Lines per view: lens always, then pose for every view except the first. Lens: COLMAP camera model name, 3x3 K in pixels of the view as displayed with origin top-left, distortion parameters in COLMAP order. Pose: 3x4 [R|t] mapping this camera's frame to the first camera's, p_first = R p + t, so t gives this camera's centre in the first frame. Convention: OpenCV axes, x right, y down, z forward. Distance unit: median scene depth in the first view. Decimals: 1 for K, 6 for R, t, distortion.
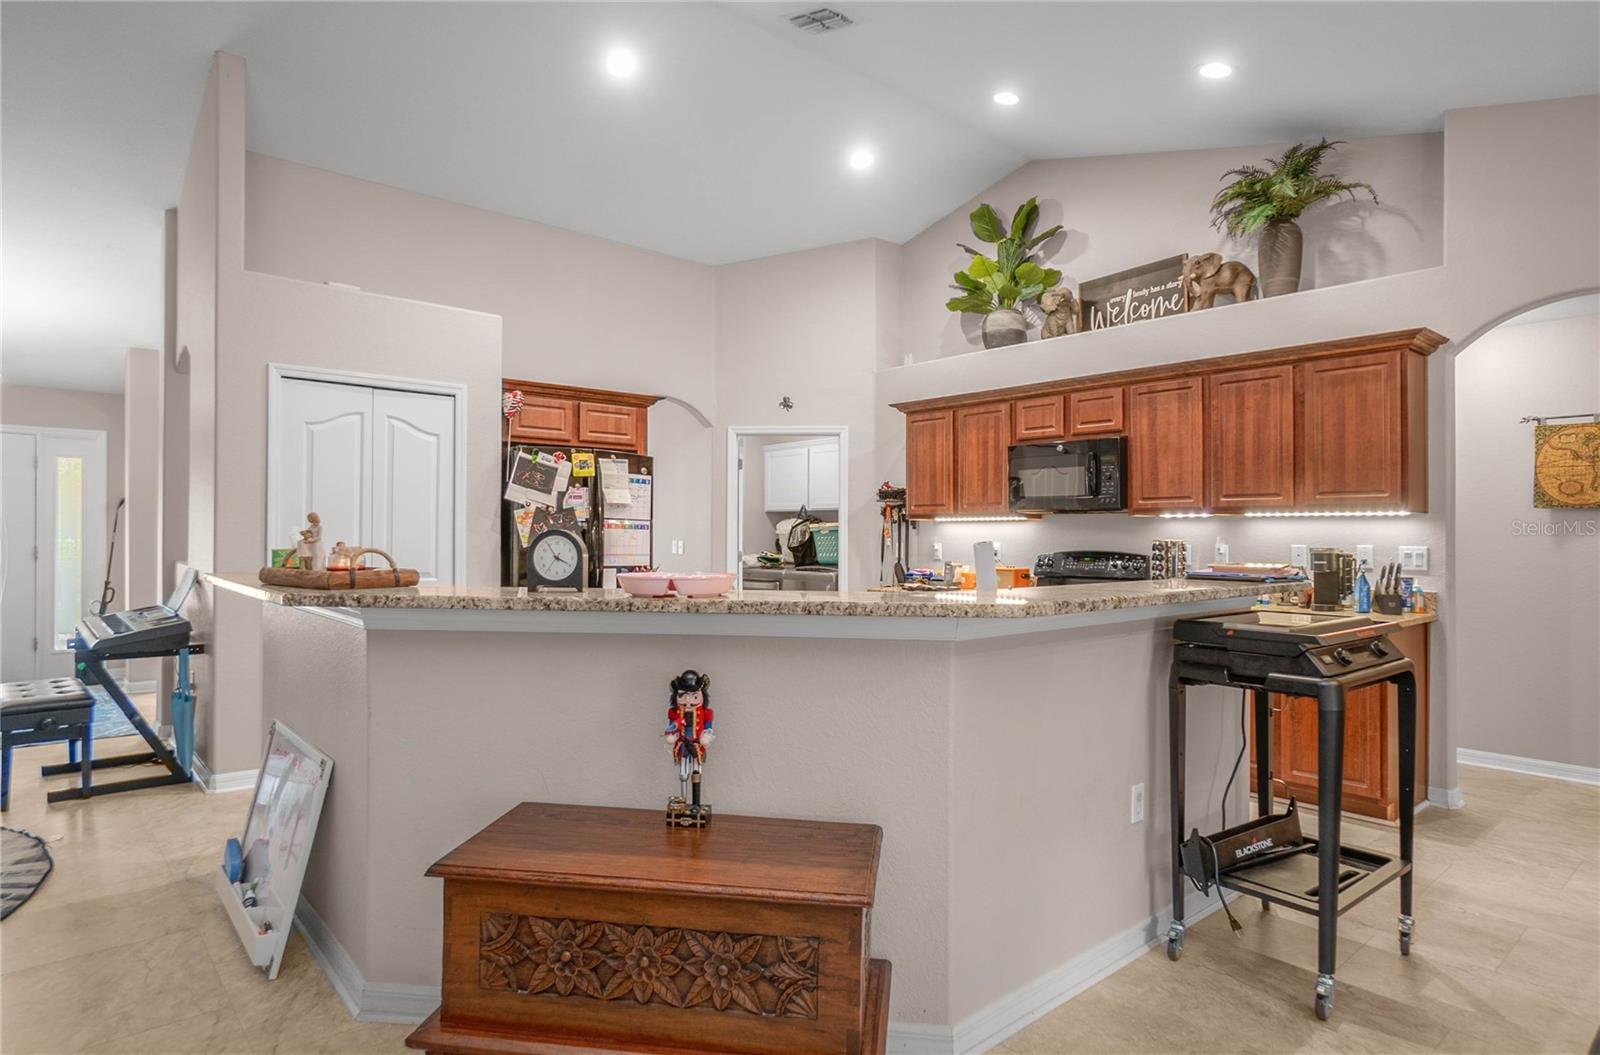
lens RADIAL K [[898.8, 0, 766.6], [0, 898.8, 526.3], [0, 0, 1]] dist [0.017791, 0.001965]
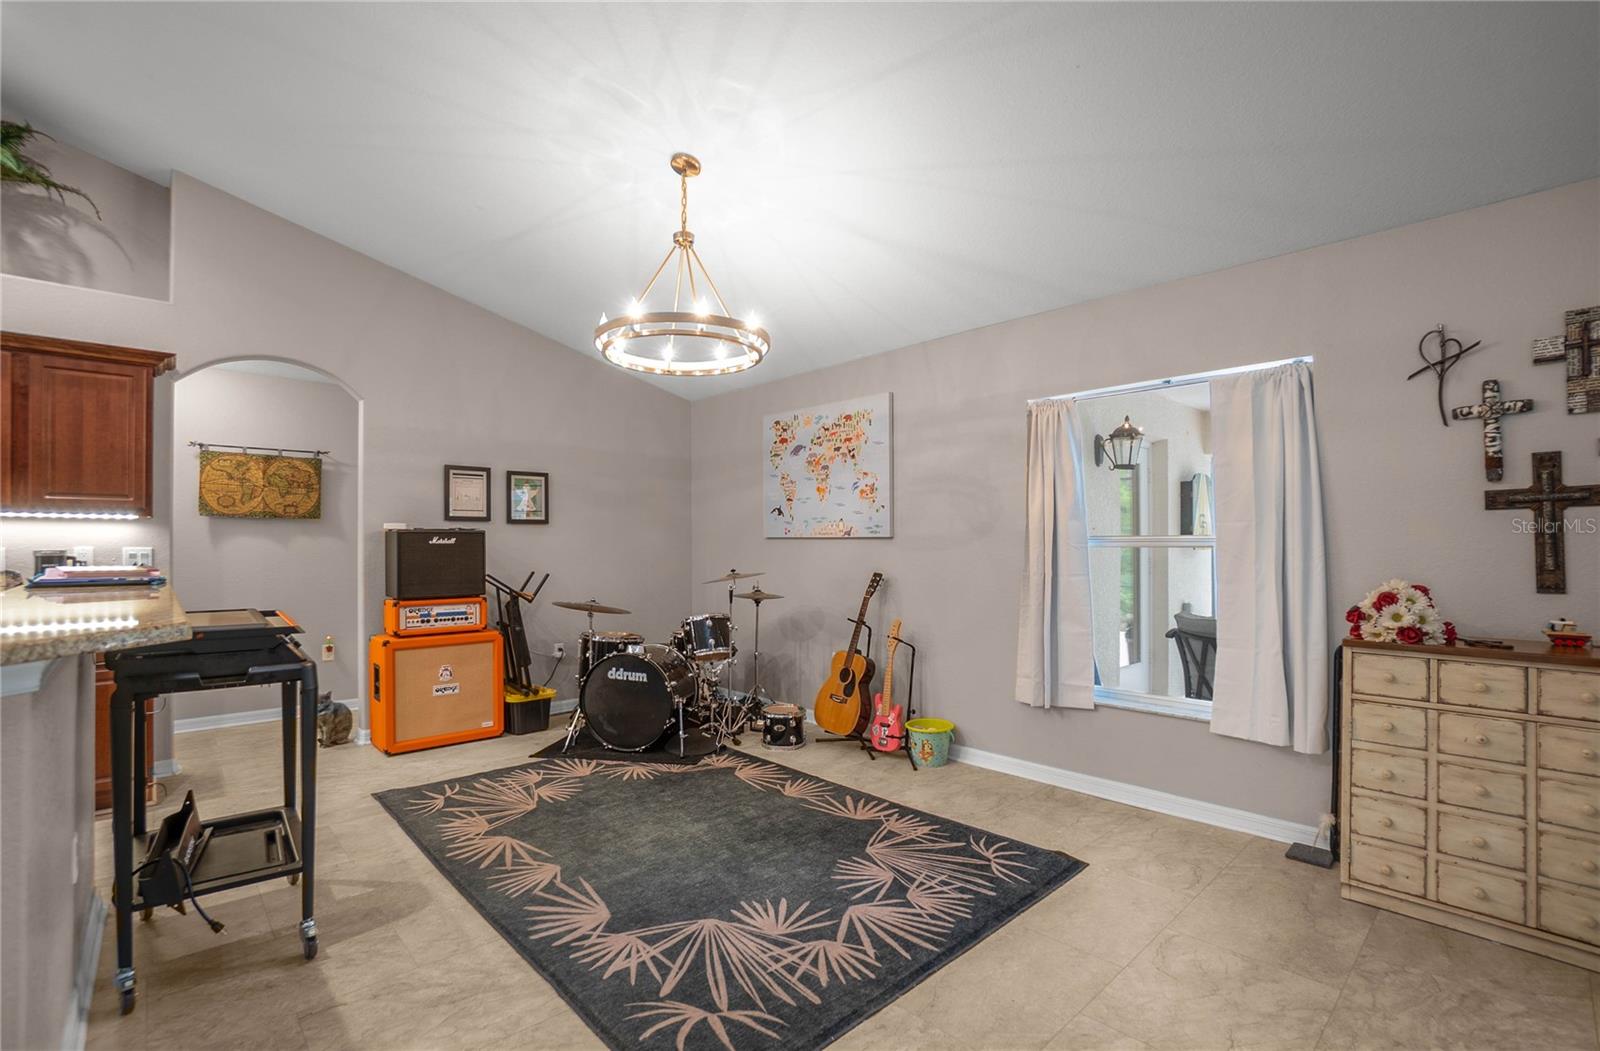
lens RADIAL K [[731.2, 0, 802.5], [0, 731.2, 531.4], [0, 0, 1]] dist [-0.048986, 0.020327]
pose [[-0.028630, 0.009149, 0.999548, -0.150469], [-0.008372, 0.999921, -0.009393, 0.003672], [-0.999555, -0.008637, -0.028551, 0.200059]]
